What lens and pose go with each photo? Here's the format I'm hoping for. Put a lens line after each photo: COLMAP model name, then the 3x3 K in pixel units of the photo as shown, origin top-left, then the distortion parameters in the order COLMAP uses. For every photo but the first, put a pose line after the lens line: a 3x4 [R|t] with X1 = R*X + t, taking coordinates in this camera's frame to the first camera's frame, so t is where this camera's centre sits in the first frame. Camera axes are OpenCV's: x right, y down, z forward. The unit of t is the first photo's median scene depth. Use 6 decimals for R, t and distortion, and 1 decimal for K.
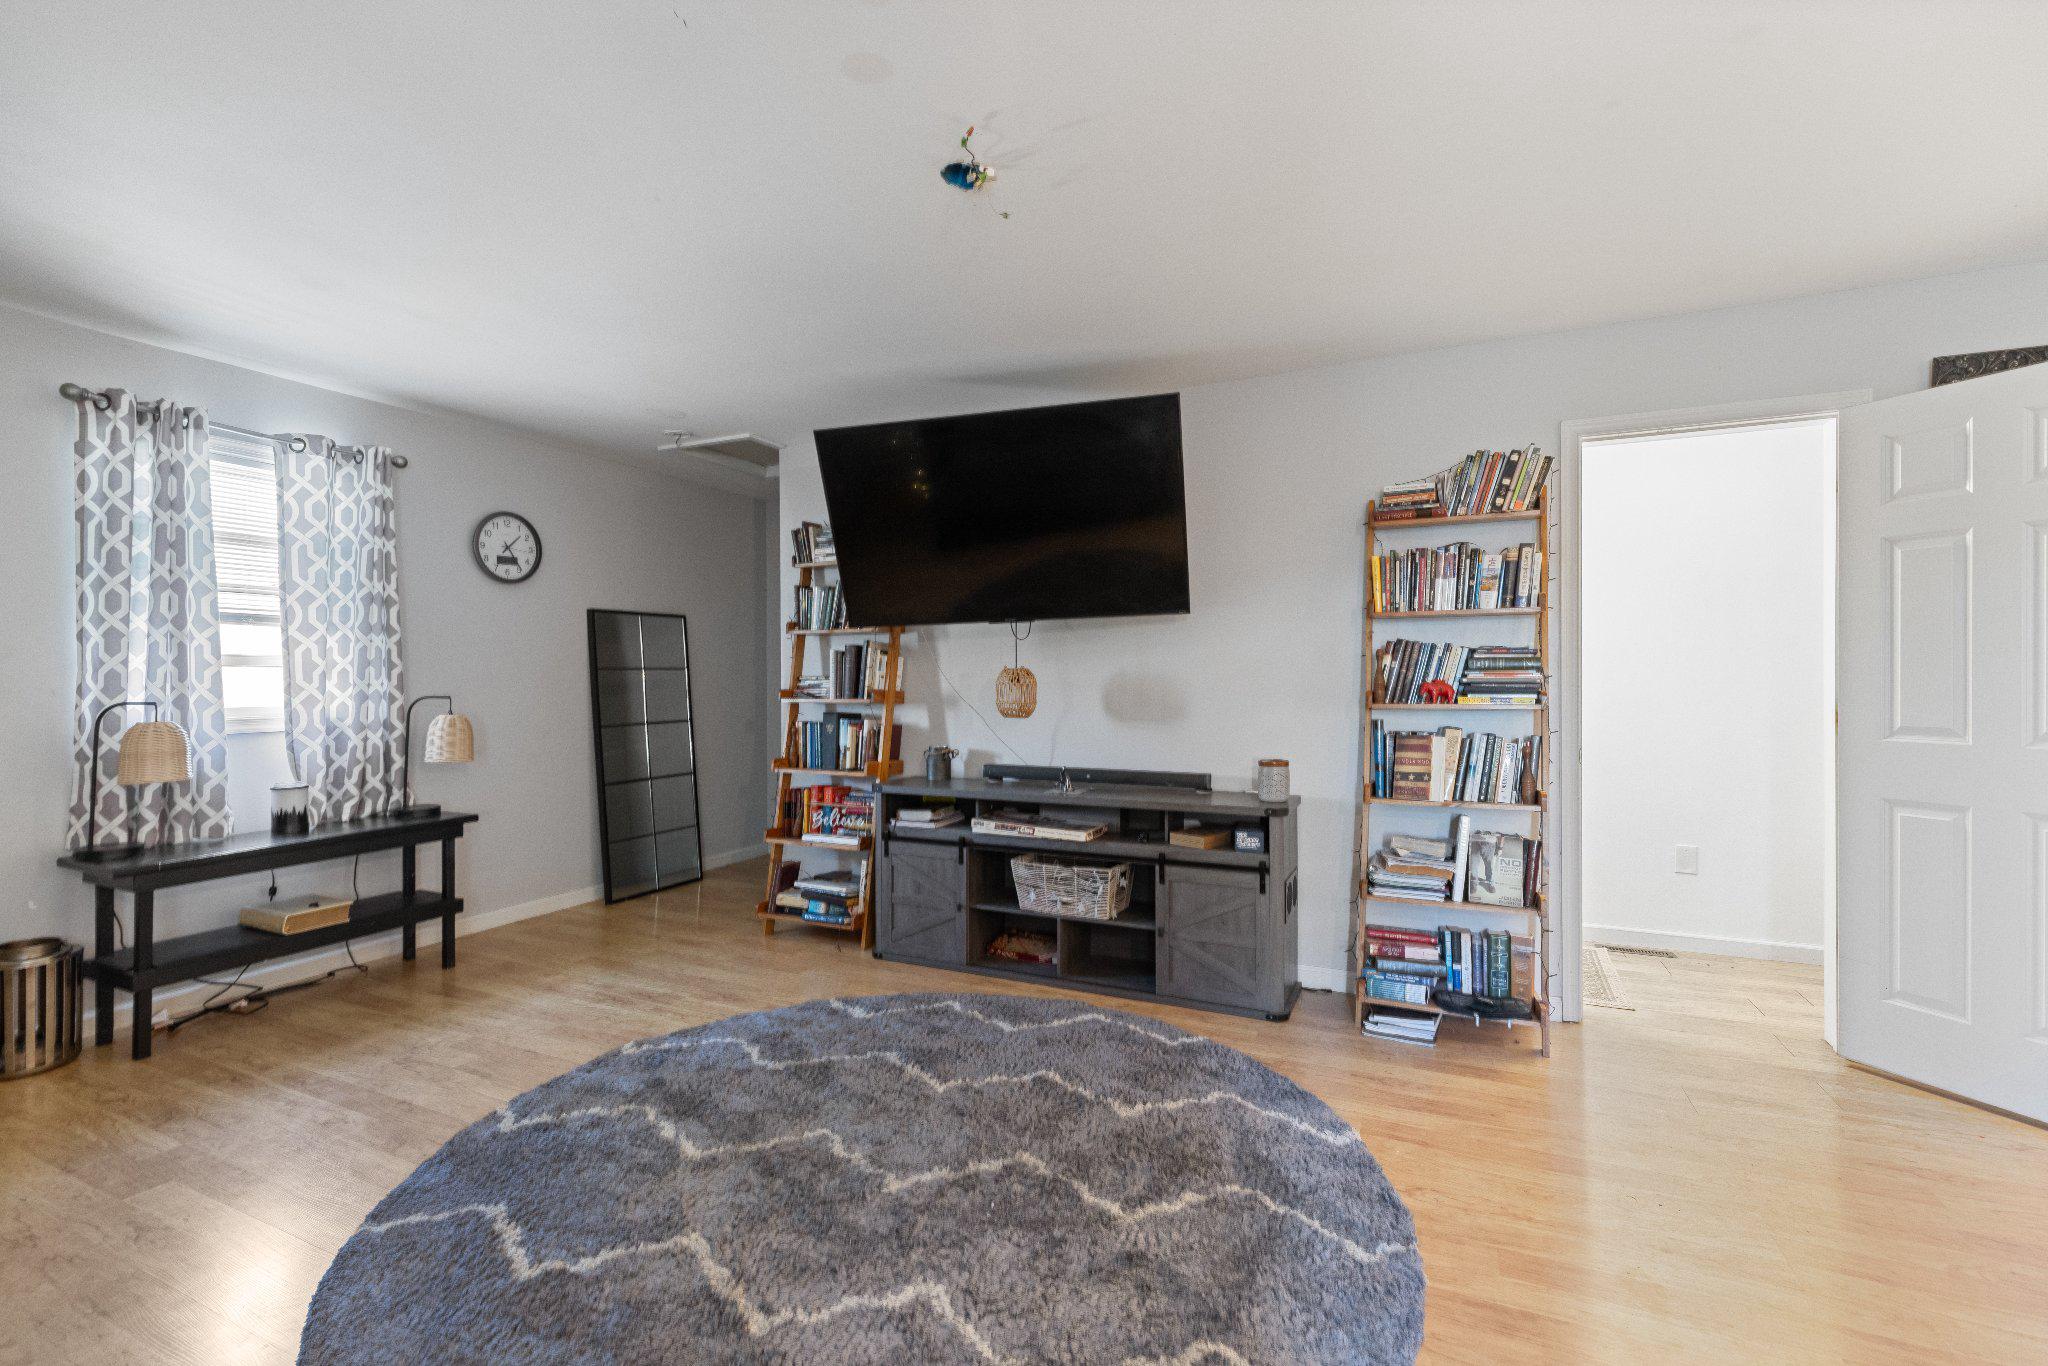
lens RADIAL K [[889.4, 0, 1027.4], [0, 889.4, 676.8], [0, 0, 1]] dist [0.001744, 0.000290]
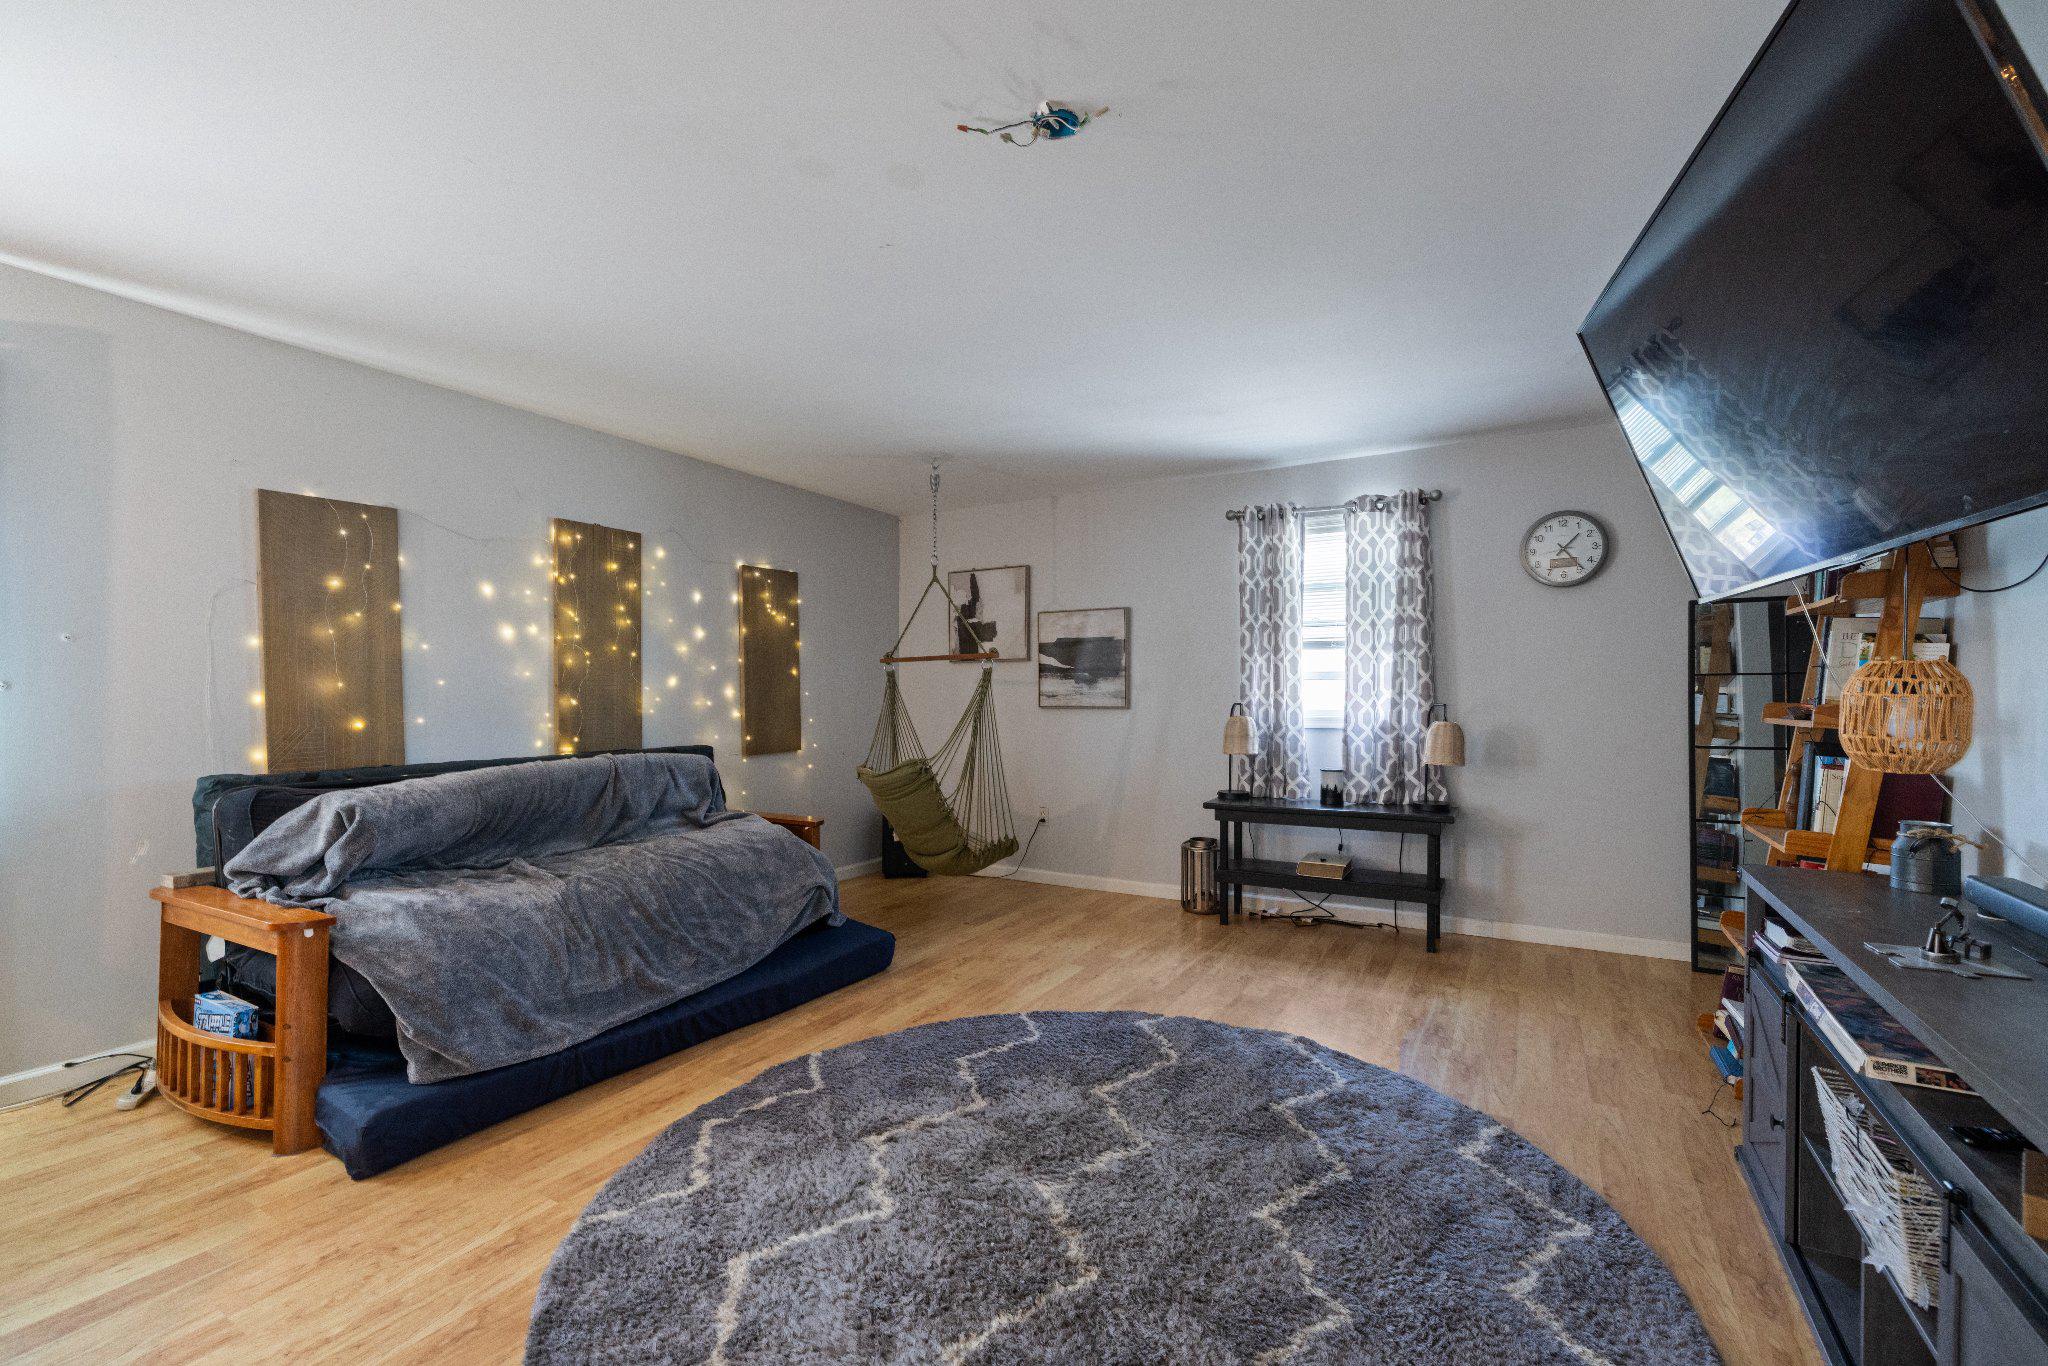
lens RADIAL K [[872.3, 0, 1011.4], [0, 872.3, 703.2], [0, 0, 1]] dist [-0.001049, -0.000130]
pose [[-0.098083, 0.014908, -0.995067, 0.530110], [0.002665, 0.999888, 0.014717, 0.004481], [0.995175, -0.001209, -0.098111, 0.677864]]
